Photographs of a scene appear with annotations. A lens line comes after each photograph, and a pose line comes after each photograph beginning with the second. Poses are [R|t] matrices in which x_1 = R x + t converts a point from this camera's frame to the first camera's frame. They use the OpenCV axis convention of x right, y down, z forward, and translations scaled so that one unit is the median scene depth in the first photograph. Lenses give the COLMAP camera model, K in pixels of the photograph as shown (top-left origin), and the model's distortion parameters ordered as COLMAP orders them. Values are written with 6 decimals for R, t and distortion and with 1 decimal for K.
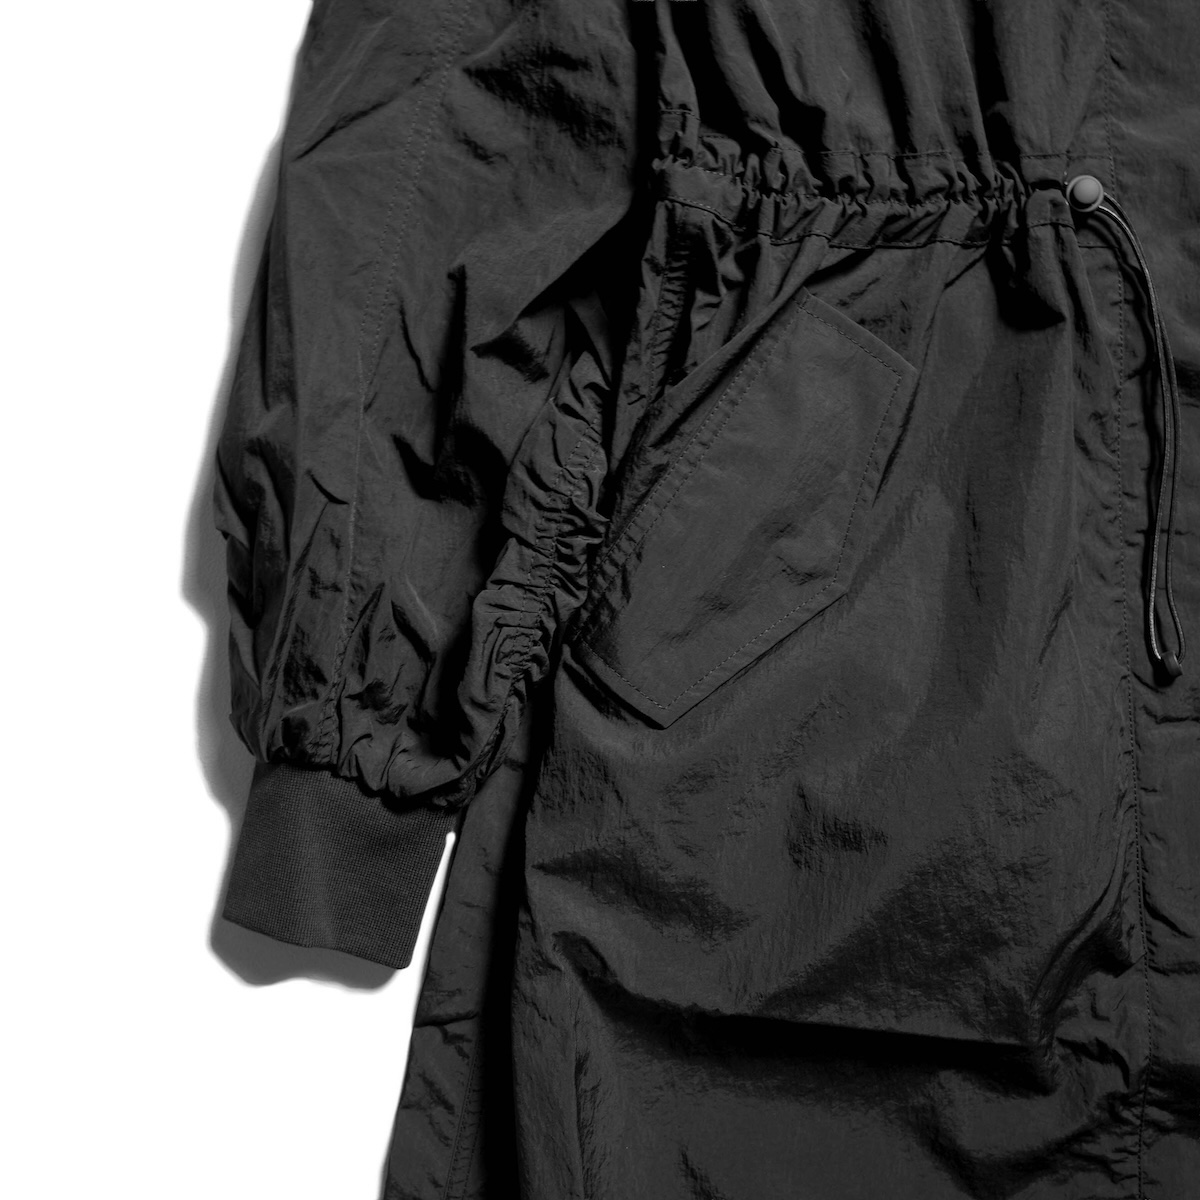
lens RADIAL K [[1348.7, 0, 598.3], [0, 1348.7, 596.7], [0, 0, 1]] dist [-0.007441, 0.000000]
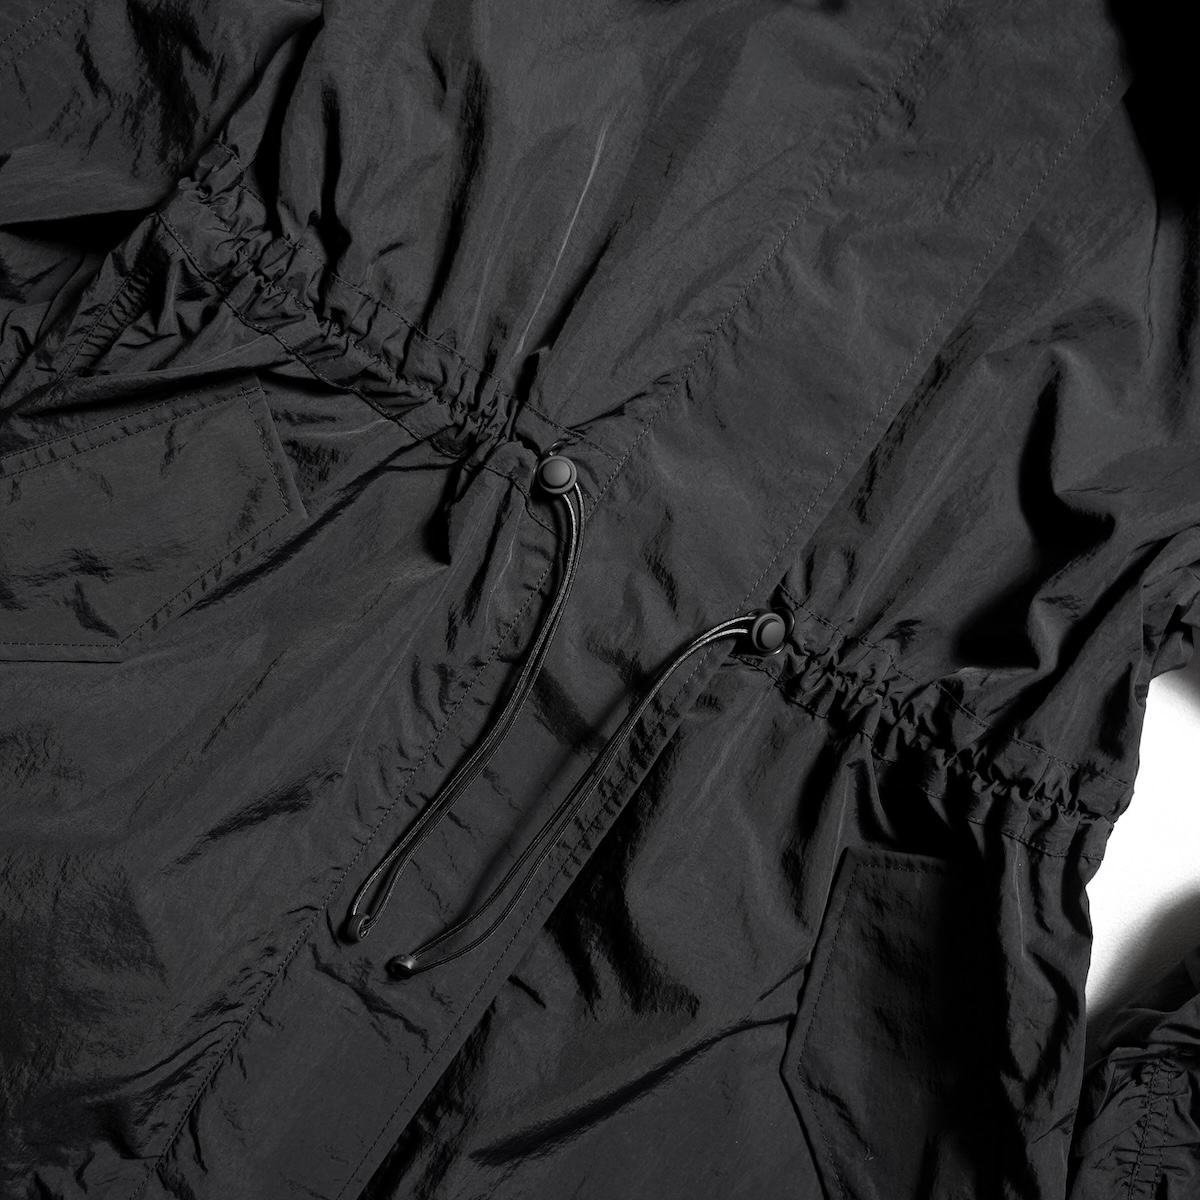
lens RADIAL K [[1348.7, 0, 600.7], [0, 1348.7, 604.8], [0, 0, 1]] dist [-0.007441, 0.000000]
pose [[0.804878, 0.593320, -0.011971, 0.456530], [-0.593434, 0.804612, -0.020882, -0.224128], [-0.002758, 0.023911, 0.999710, 0.037618]]
